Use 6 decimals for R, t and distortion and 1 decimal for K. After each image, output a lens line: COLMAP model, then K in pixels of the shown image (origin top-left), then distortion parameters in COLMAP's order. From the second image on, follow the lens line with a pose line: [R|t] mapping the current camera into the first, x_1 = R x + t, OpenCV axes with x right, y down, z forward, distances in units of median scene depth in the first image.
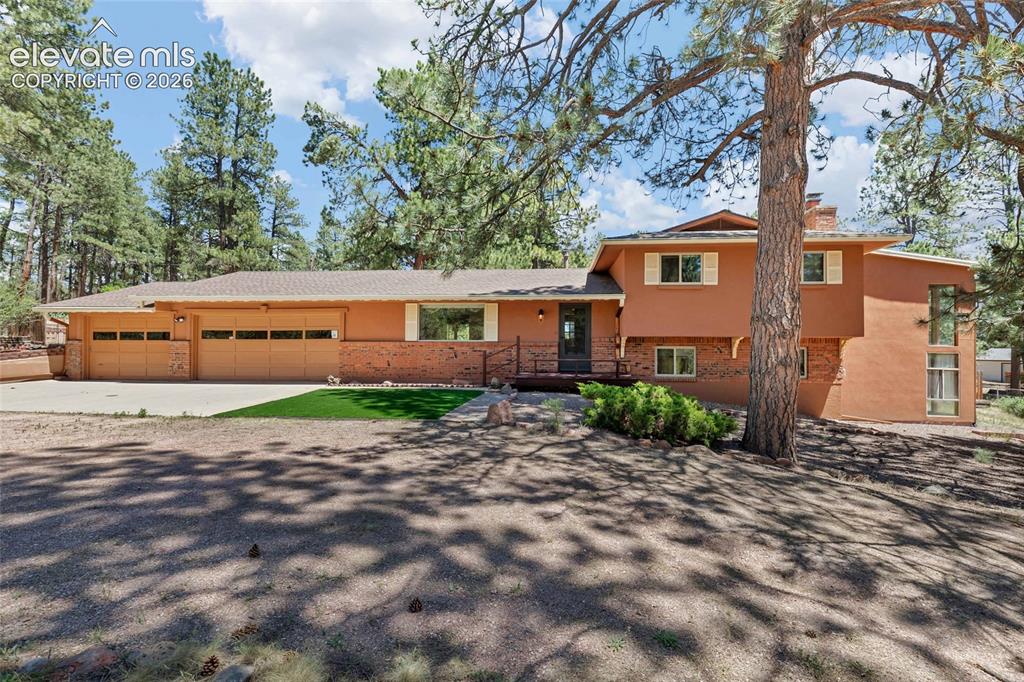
lens RADIAL K [[466.0, 0, 514.0], [0, 466.0, 347.7], [0, 0, 1]] dist [0.008550, -0.001461]
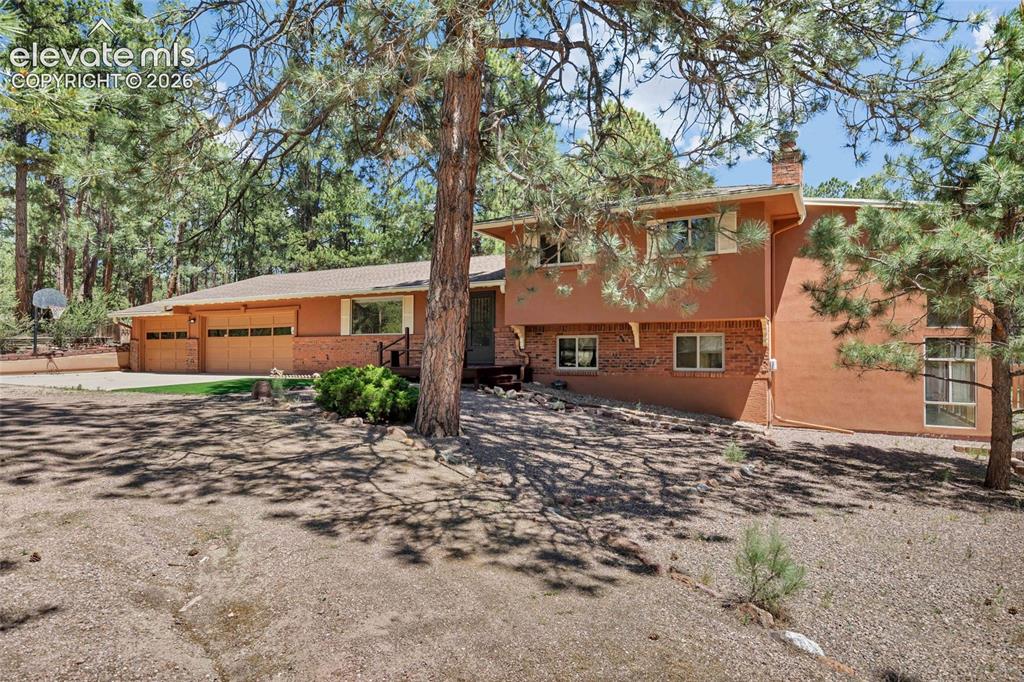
lens RADIAL K [[621.6, 0, 512.0], [0, 621.6, 341.0], [0, 0, 1]] dist [-0.001858, -0.000429]
pose [[0.917570, -0.015751, -0.397262, 0.658746], [0.009544, 0.999800, -0.017597, 0.026165], [0.397460, 0.012355, 0.917536, -0.114469]]
